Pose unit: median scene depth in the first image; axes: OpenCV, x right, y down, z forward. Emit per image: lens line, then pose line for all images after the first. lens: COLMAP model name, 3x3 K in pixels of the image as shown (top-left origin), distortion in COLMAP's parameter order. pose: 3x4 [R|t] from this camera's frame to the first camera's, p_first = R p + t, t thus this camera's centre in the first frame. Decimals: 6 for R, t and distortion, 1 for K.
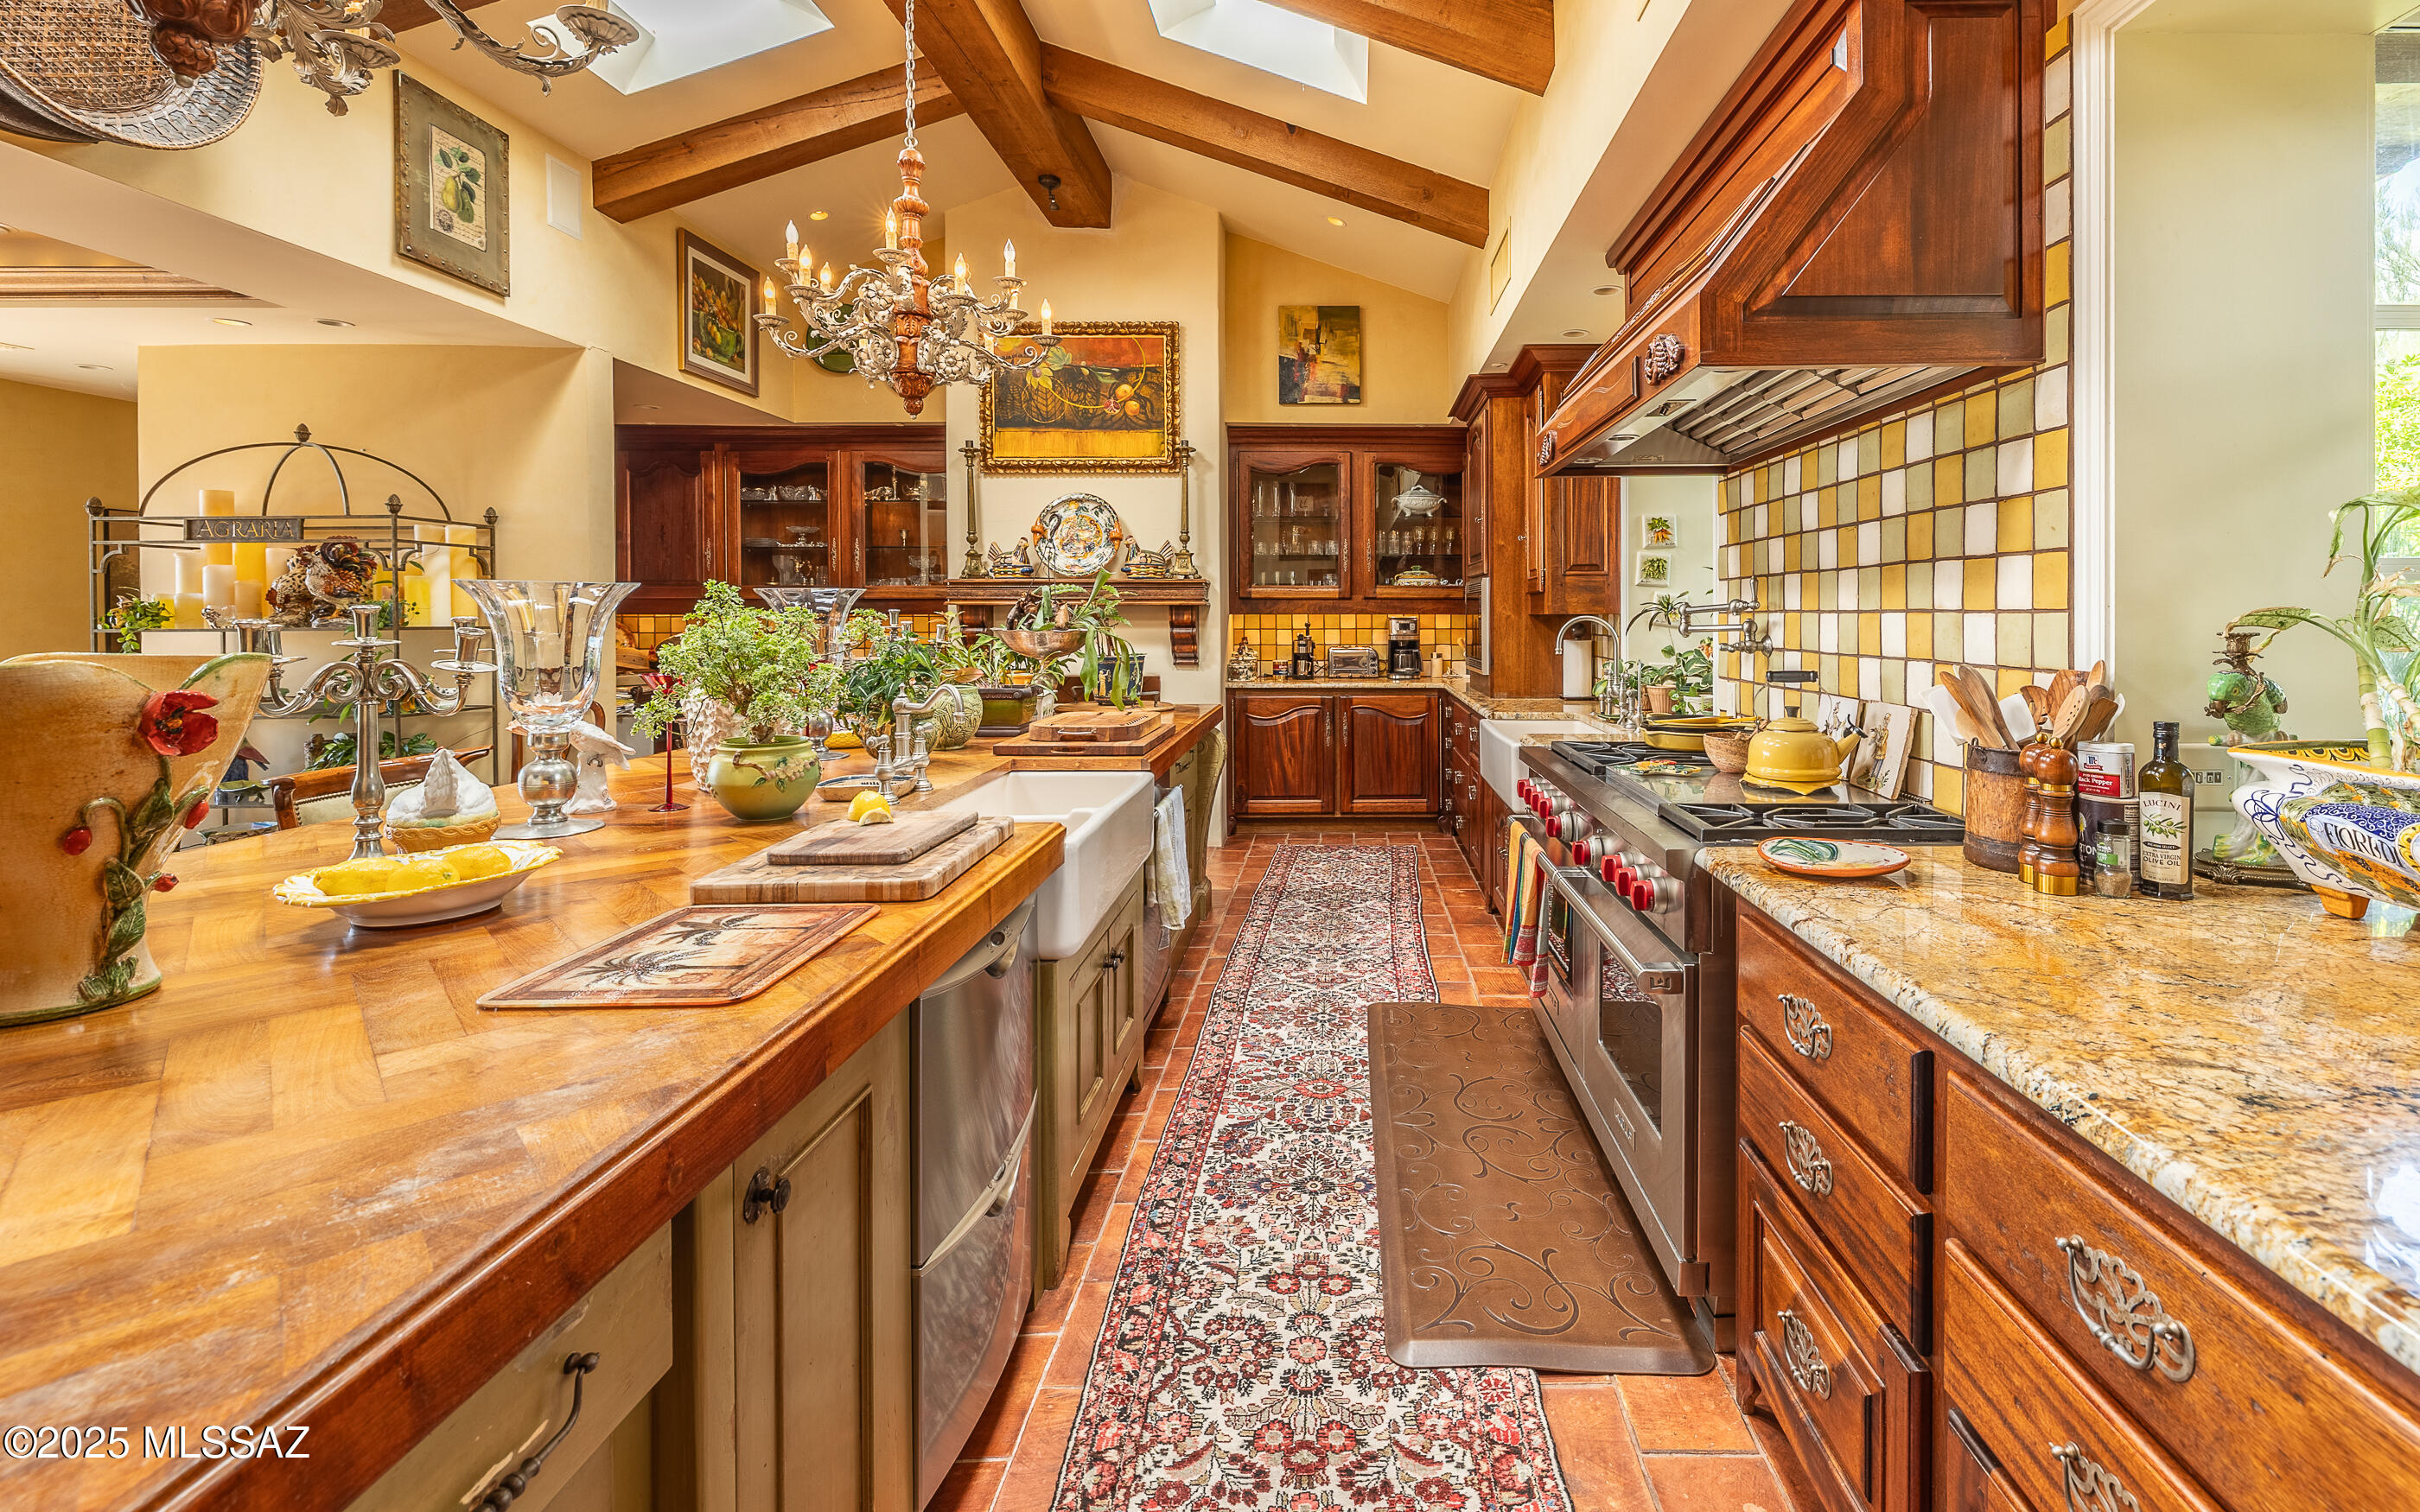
lens RADIAL K [[1048.3, 0, 1362.5], [0, 1048.3, 627.5], [0, 0, 1]] dist [-0.004834, 0.001770]
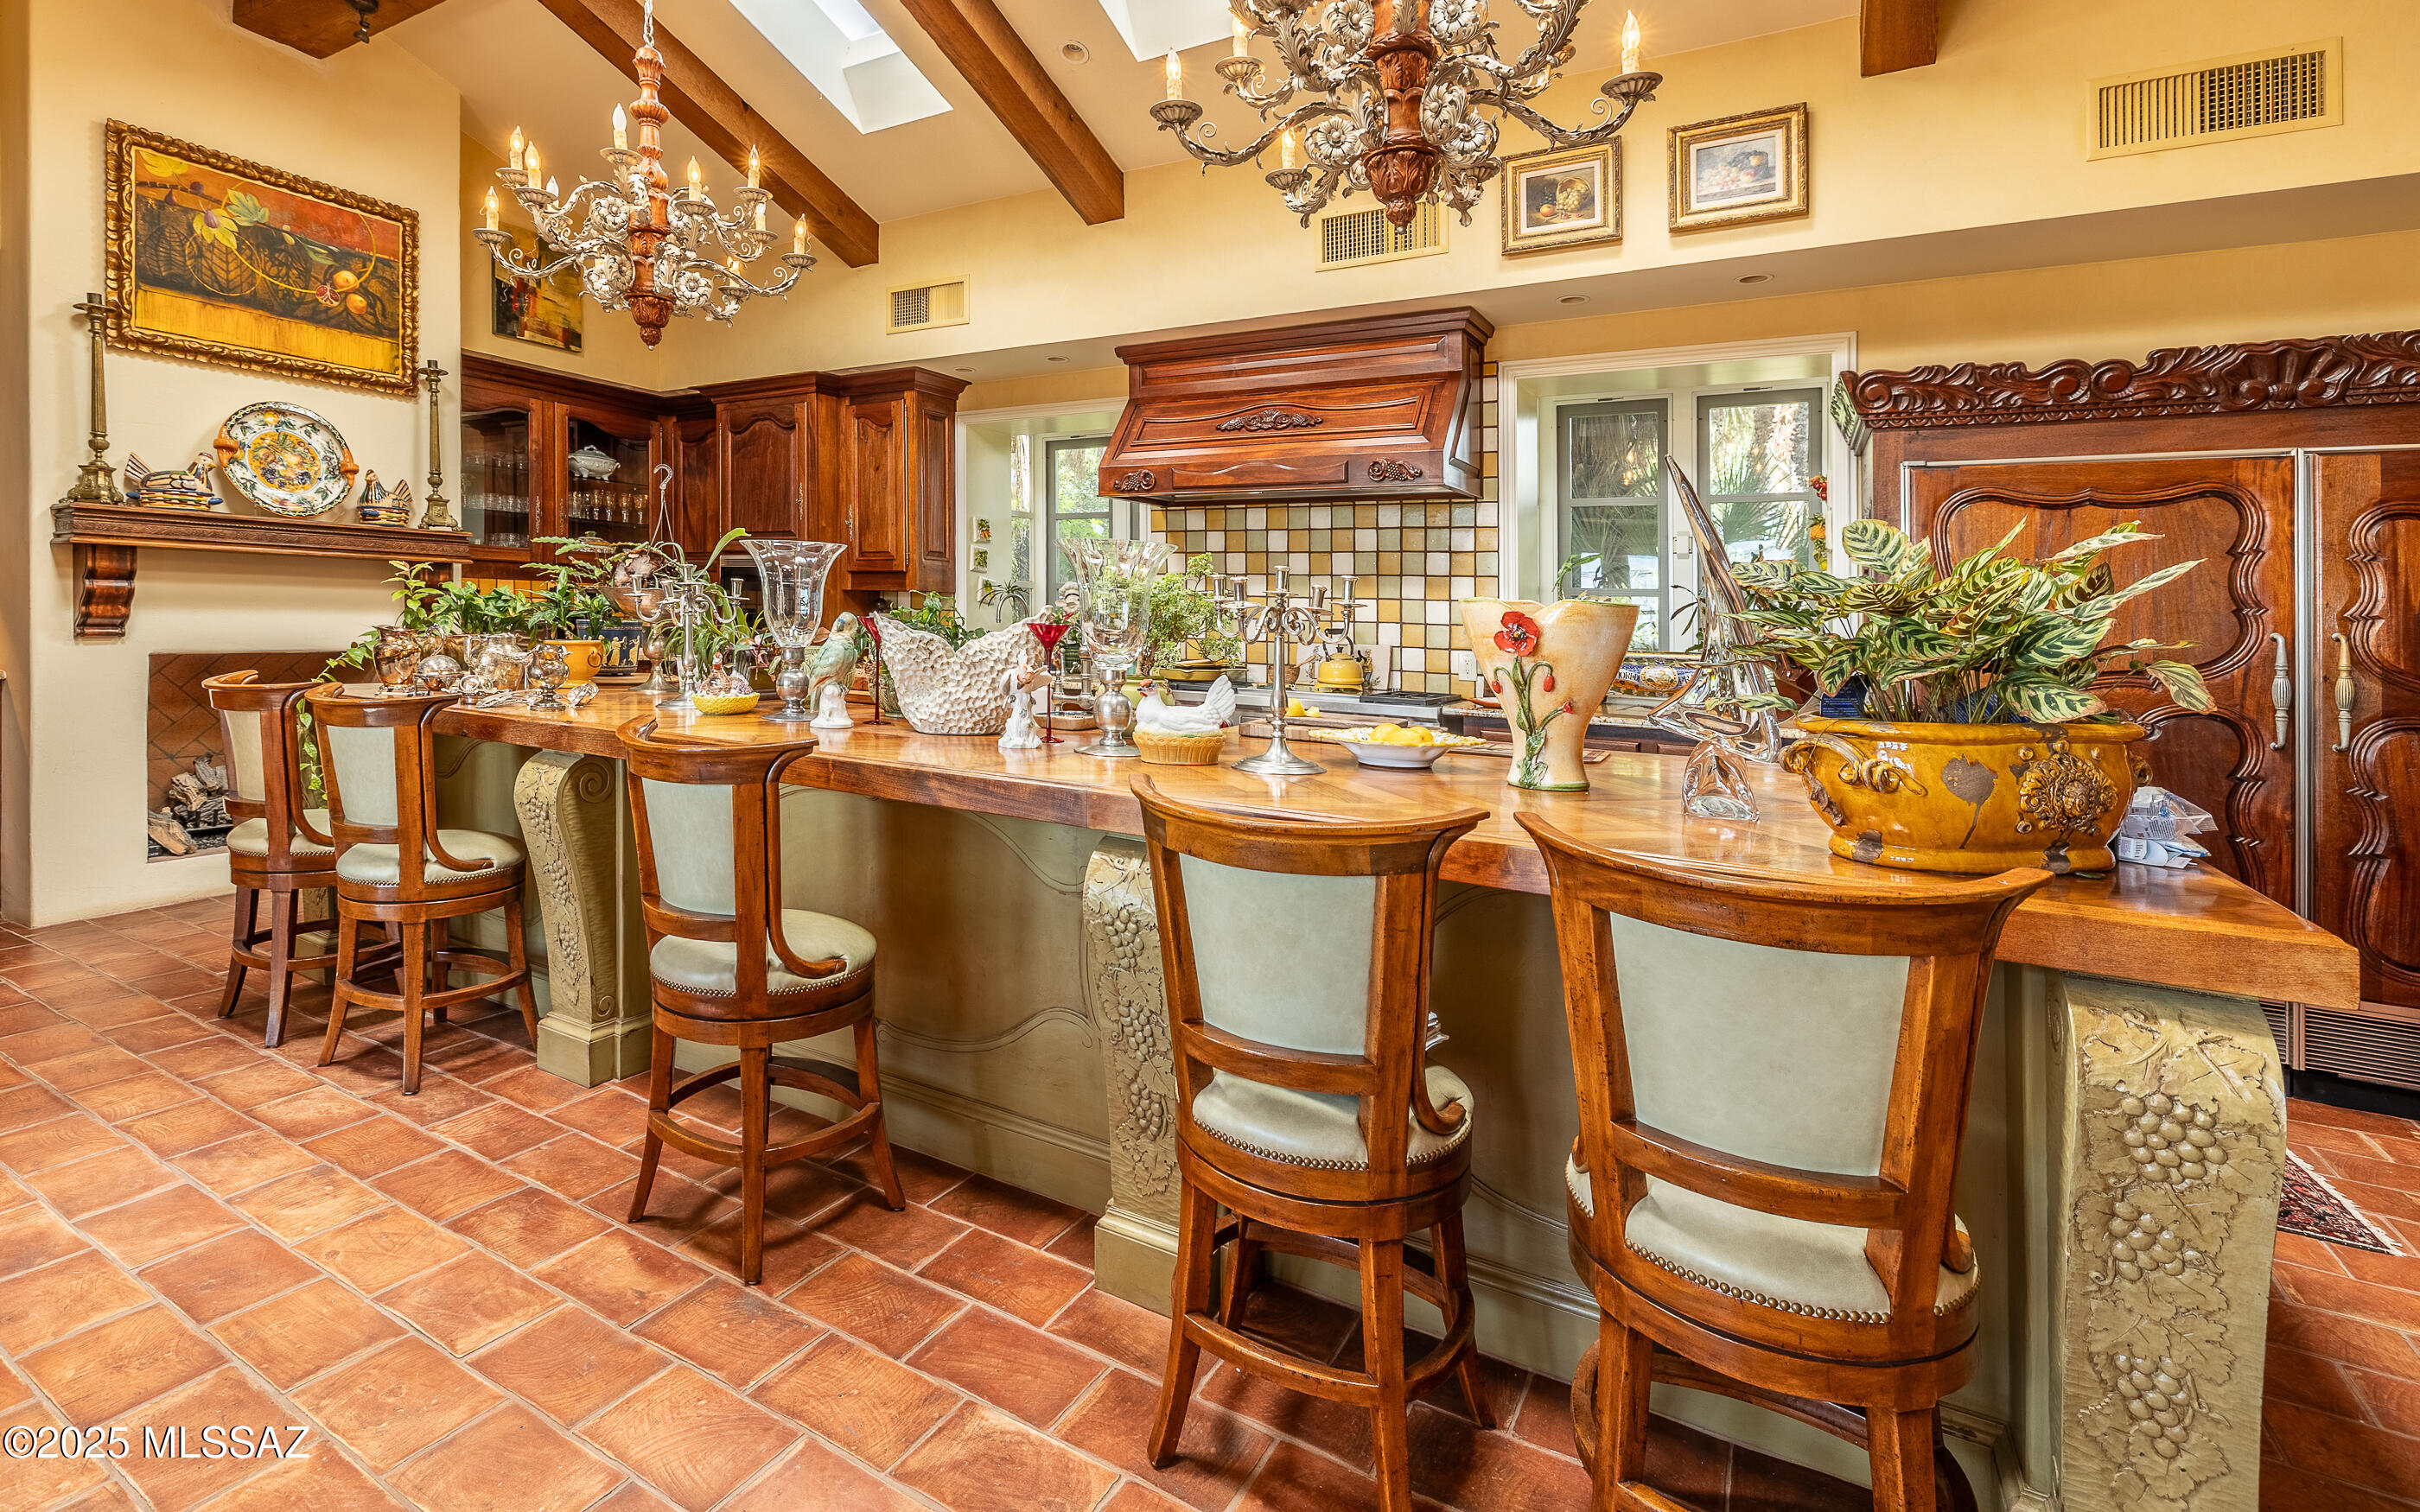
lens RADIAL K [[1163.2, 0, 1017.7], [0, 1163.2, 577.0], [0, 0, 1]] dist [-0.007484, 0.000867]
pose [[0.553577, 0.042614, 0.831707, -0.898166], [-0.018729, 0.999074, -0.038723, 0.021648], [-0.832587, 0.005859, 0.553863, 0.167177]]
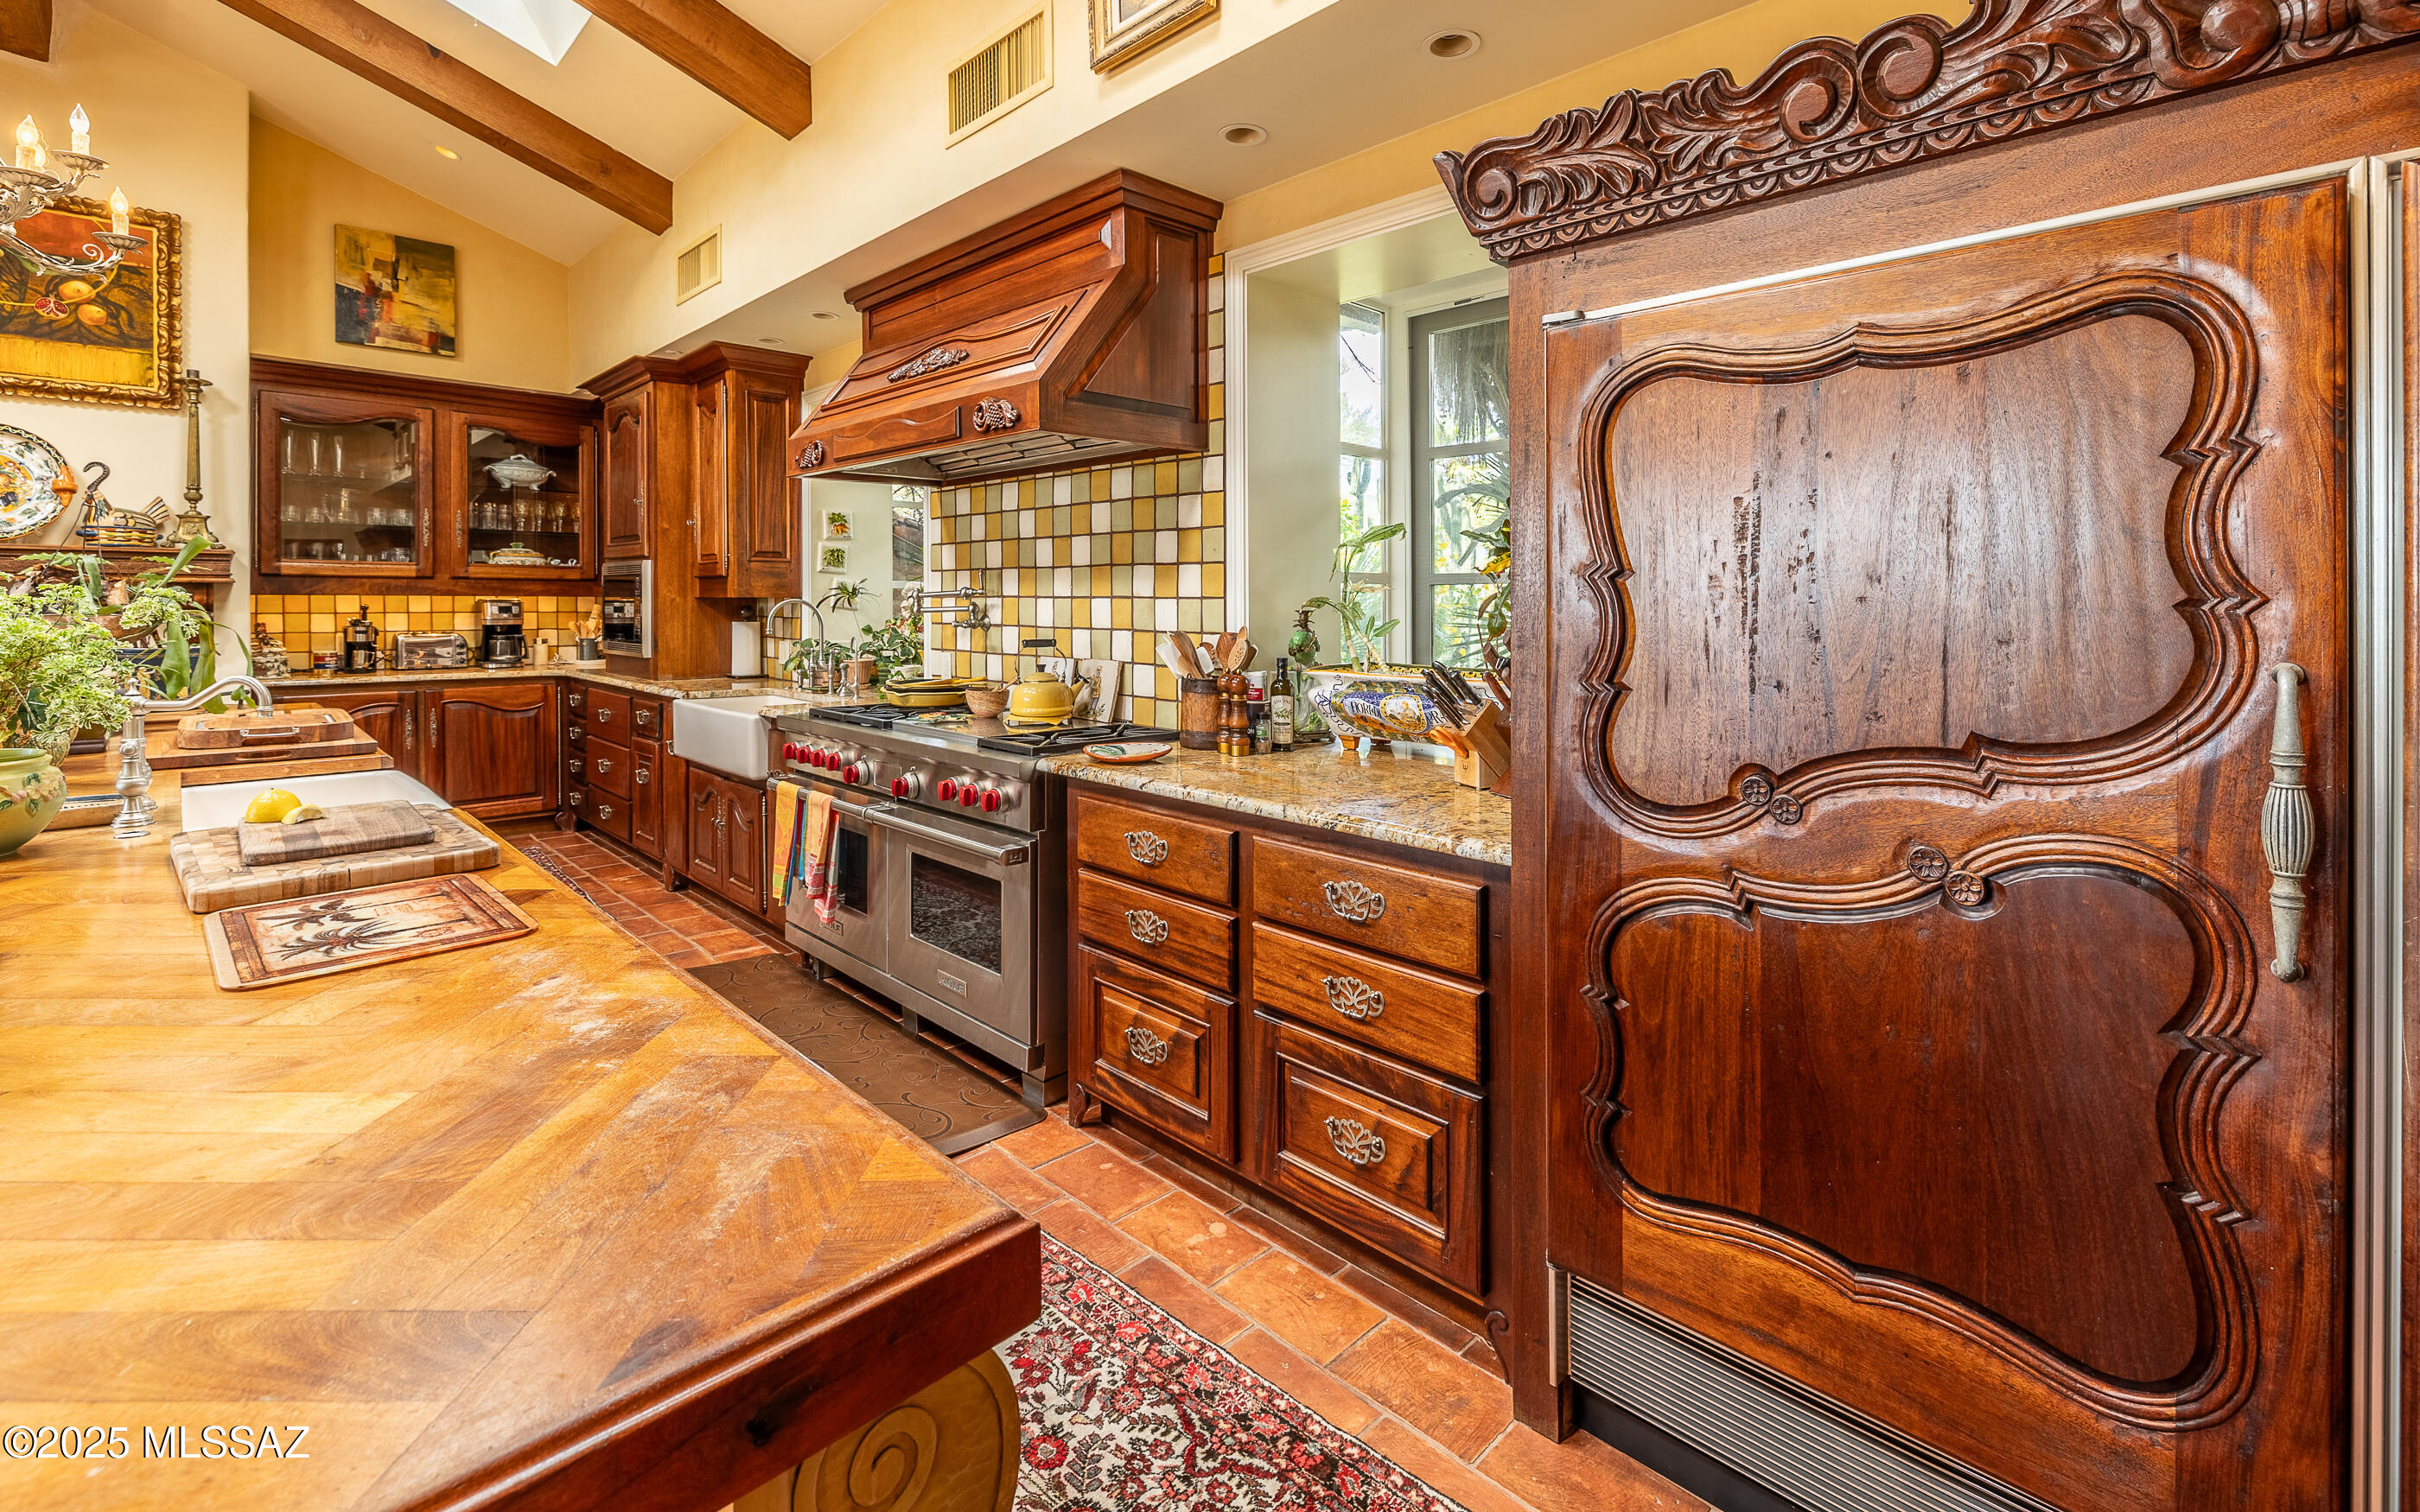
lens RADIAL K [[1048.3, 0, 1185.9], [0, 1048.3, 594.8], [0, 0, 1]] dist [-0.004834, 0.001770]
pose [[0.728975, 0.007332, 0.684501, -0.220844], [0.003118, 0.999897, -0.014031, 0.001096], [-0.684534, 0.012362, 0.728876, -0.086499]]
